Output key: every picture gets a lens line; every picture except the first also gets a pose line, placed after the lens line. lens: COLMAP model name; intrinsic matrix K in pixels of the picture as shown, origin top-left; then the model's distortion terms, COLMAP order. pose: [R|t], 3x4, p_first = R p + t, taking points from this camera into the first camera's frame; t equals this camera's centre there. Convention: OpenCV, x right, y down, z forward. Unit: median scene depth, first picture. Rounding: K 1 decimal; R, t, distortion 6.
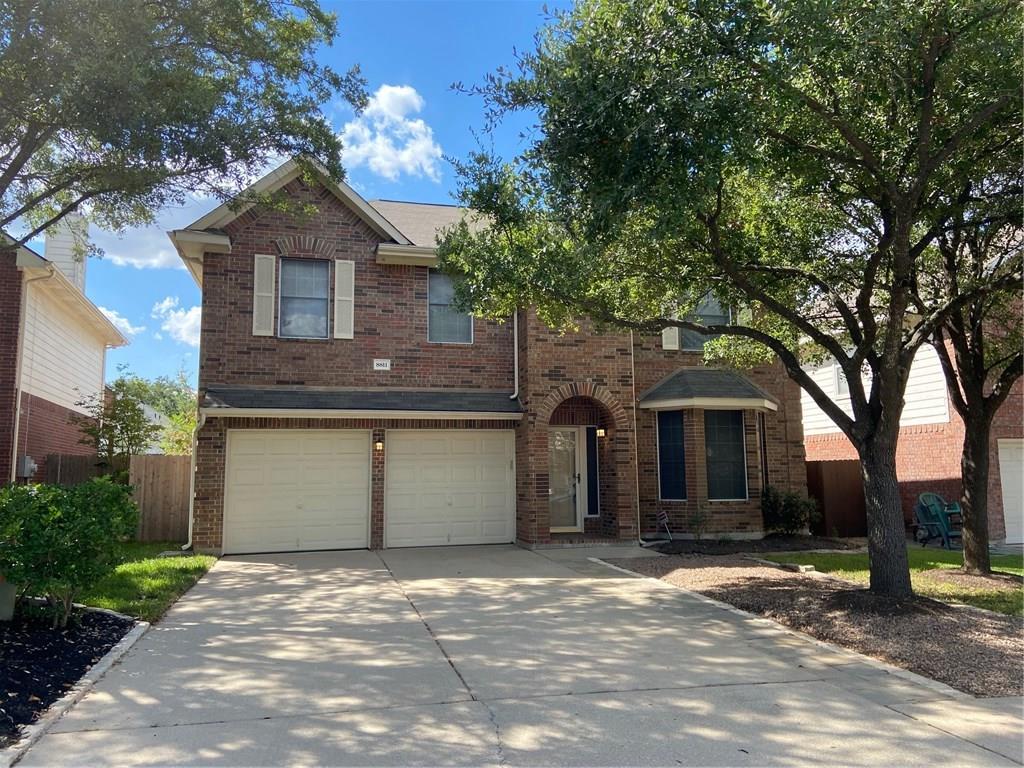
lens RADIAL K [[771.0, 0, 507.1], [0, 771.0, 385.1], [0, 0, 1]] dist [0.128904, -0.165777]
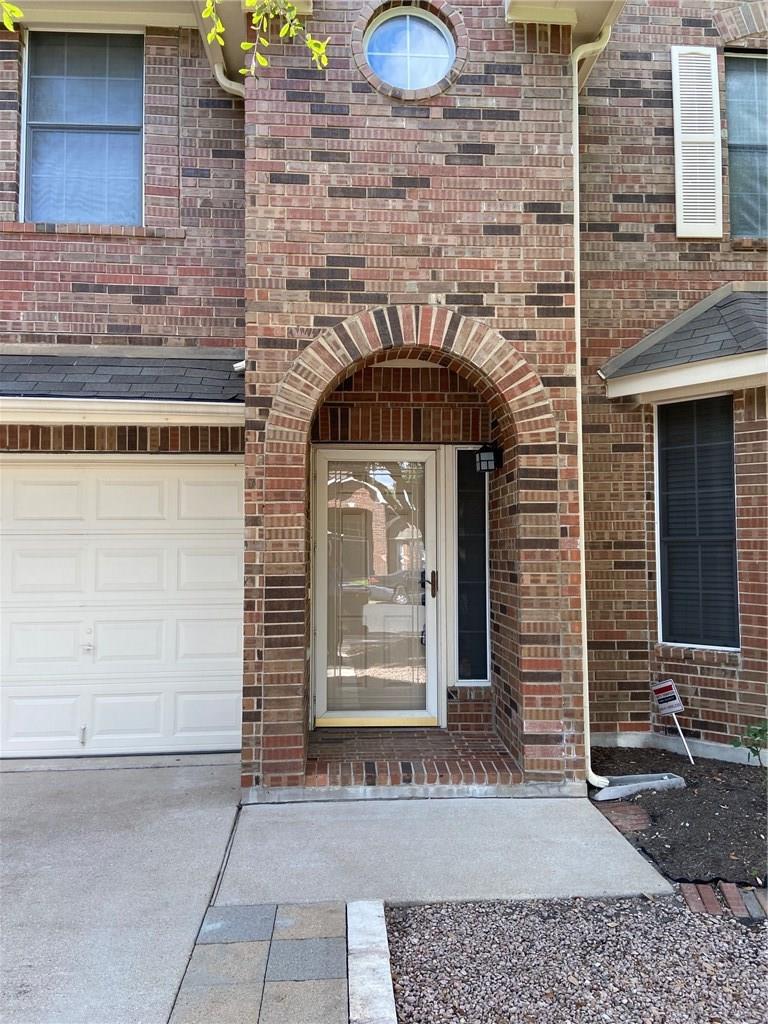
lens RADIAL K [[771.0, 0, 384.0], [0, 771.0, 512.0], [0, 0, 1]] dist [0.128904, -0.165777]
pose [[0.983492, -0.002424, -0.180936, 0.145892], [0.014843, 0.997622, 0.067313, 0.063147], [0.180343, -0.068887, 0.981189, 0.664079]]
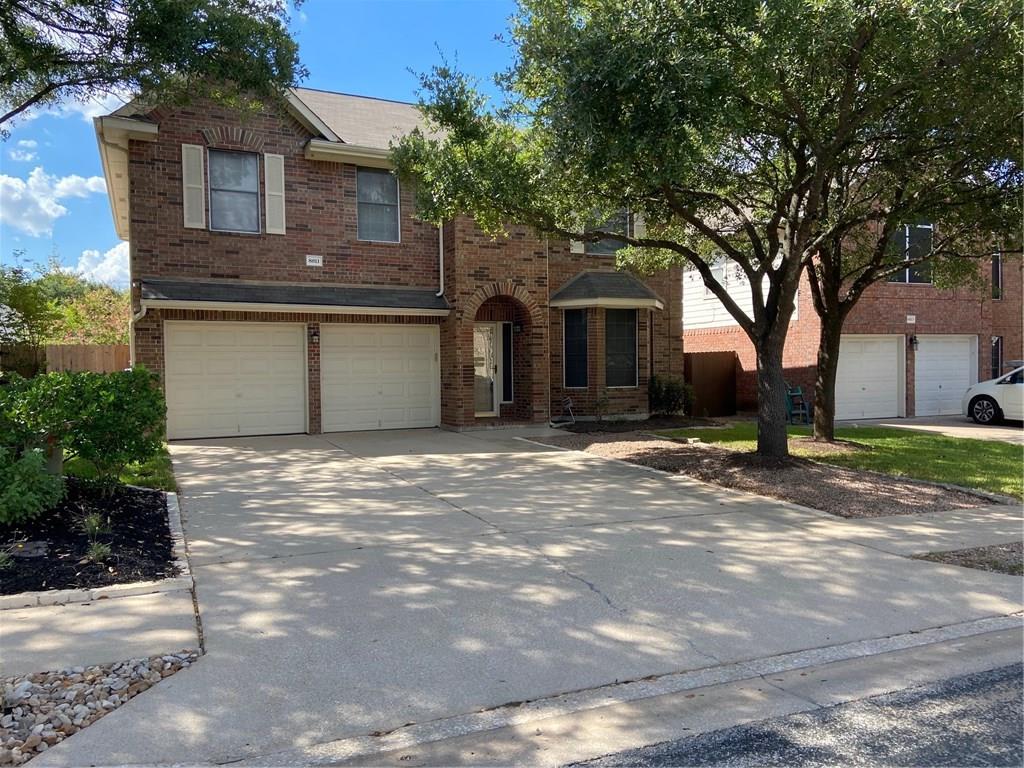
lens RADIAL K [[771.0, 0, 507.1], [0, 771.0, 385.1], [0, 0, 1]] dist [0.128904, -0.165777]
pose [[0.982611, -0.004829, 0.185615, -0.103256], [-0.020897, 0.990434, 0.136392, -0.009049], [-0.184498, -0.137899, 0.973111, -0.090484]]
